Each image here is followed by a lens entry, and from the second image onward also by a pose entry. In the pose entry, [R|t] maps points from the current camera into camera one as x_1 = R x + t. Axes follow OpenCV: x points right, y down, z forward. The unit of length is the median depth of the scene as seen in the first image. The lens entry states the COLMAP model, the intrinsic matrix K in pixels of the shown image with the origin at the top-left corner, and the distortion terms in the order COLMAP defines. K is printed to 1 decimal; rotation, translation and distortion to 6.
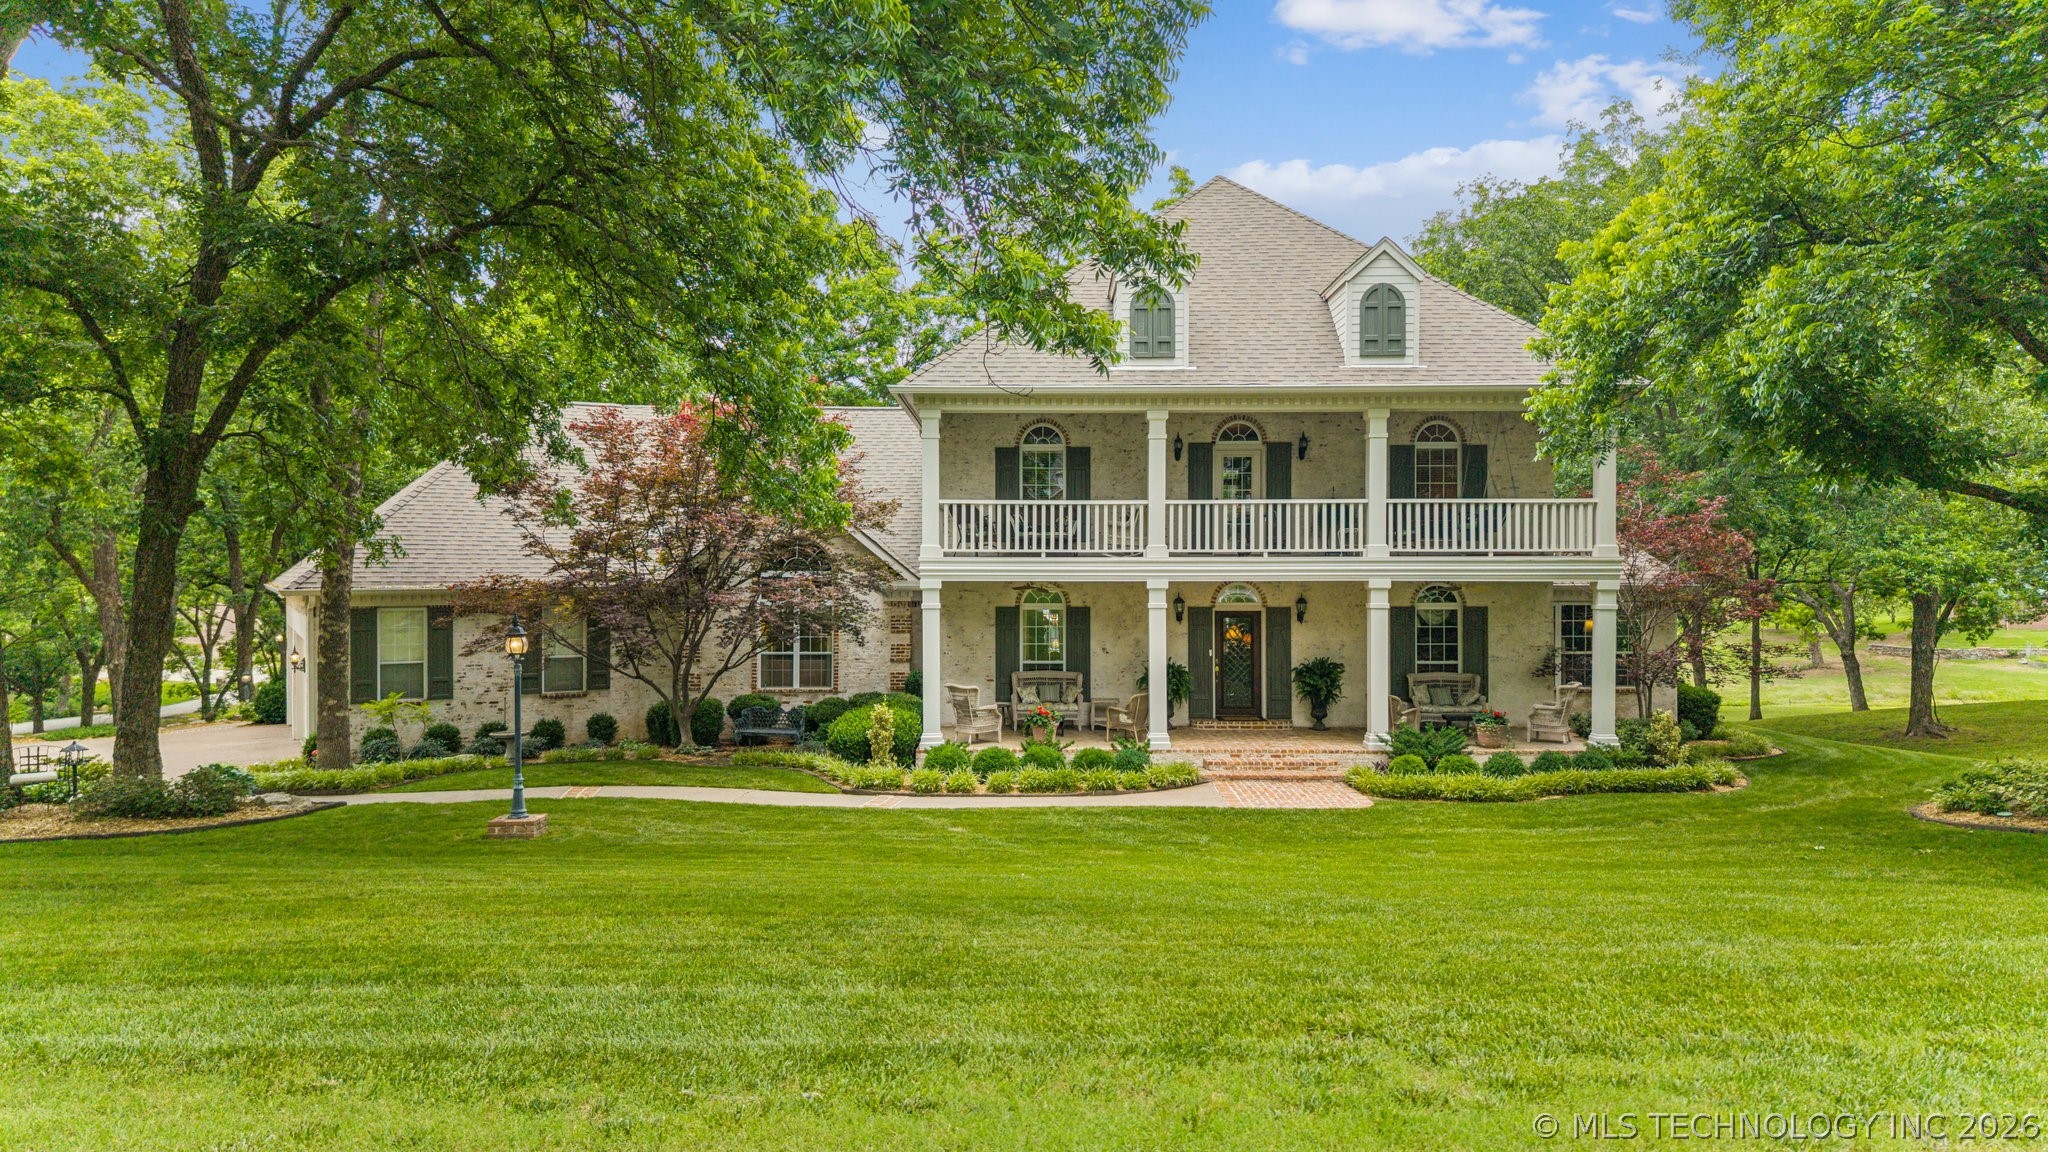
lens RADIAL K [[1371.5, 0, 1008.5], [0, 1371.5, 568.8], [0, 0, 1]] dist [0.068977, -0.130563]
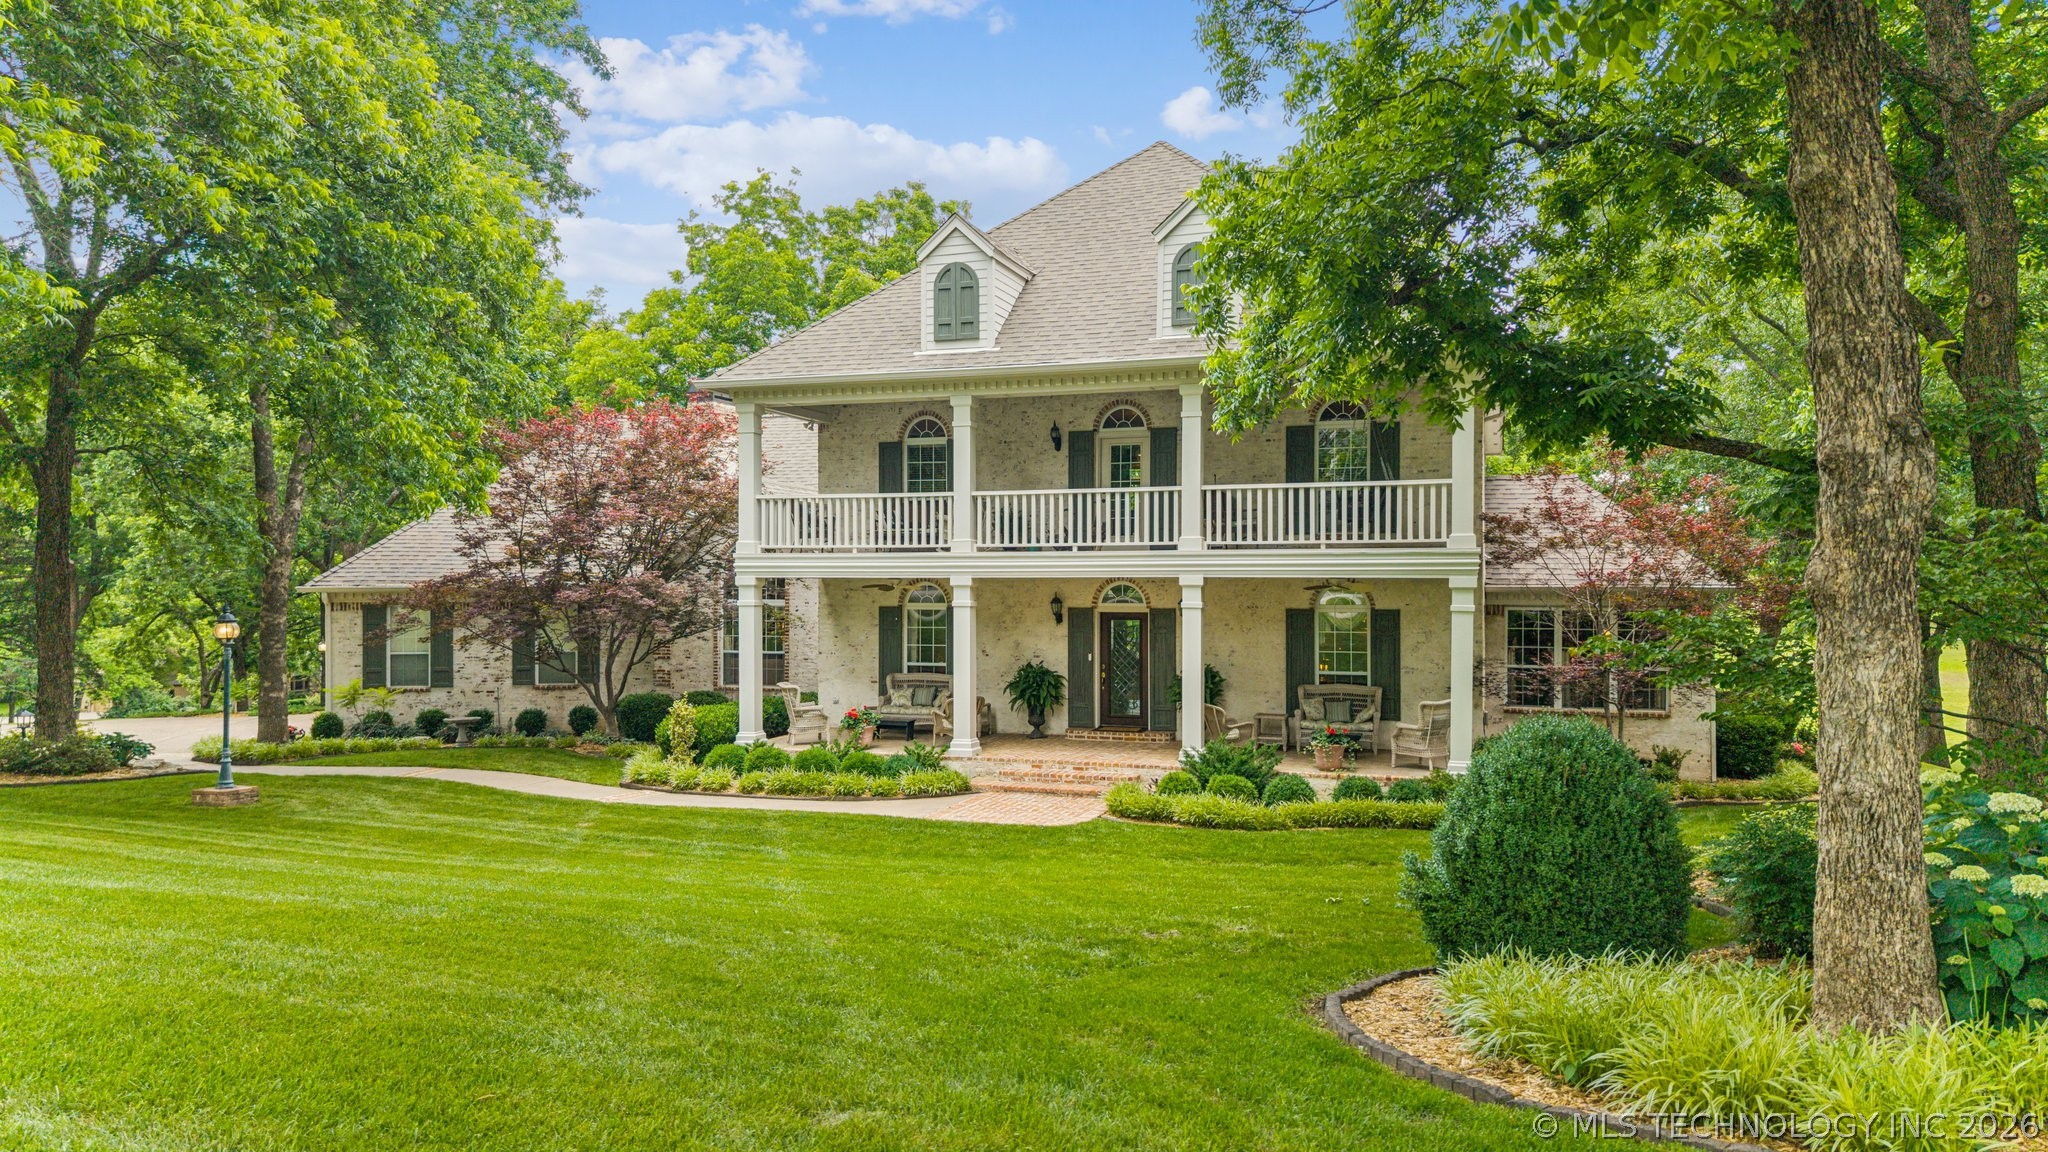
lens RADIAL K [[1364.6, 0, 1080.5], [0, 1364.6, 584.5], [0, 0, 1]] dist [0.082416, -0.129428]
pose [[0.946904, 0.001227, -0.321513, 0.461309], [-0.001605, 0.999998, -0.000911, 0.013710], [0.321512, 0.001378, 0.946905, 0.133367]]
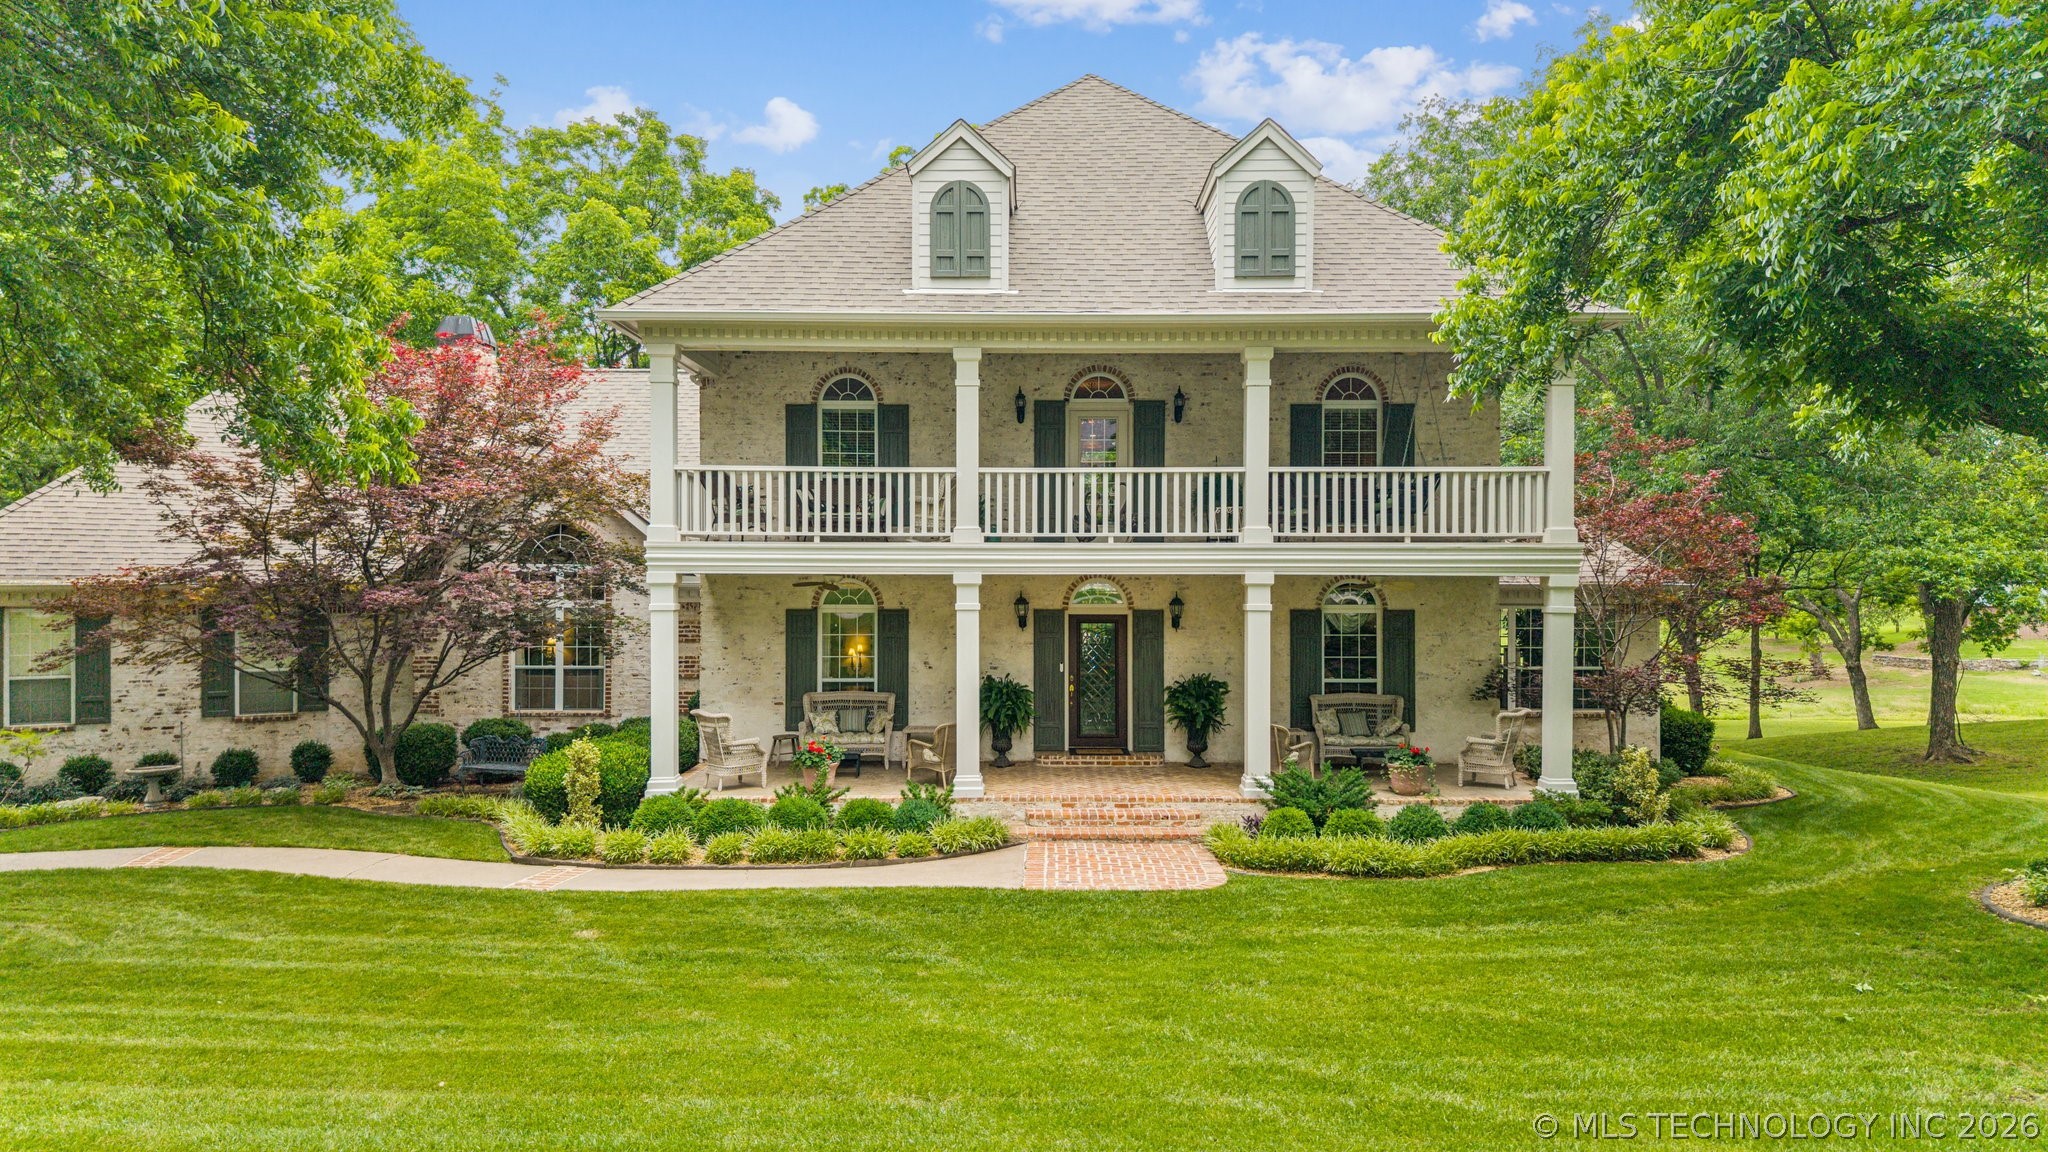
lens RADIAL K [[1326.8, 0, 1024.0], [0, 1326.8, 576.0], [0, 0, 1]] dist [0.074524, -0.117657]
pose [[0.999995, 0.002175, -0.002188, 0.134441], [-0.002179, 0.999996, -0.001625, 0.010560], [0.002185, 0.001630, 0.999996, 0.255638]]
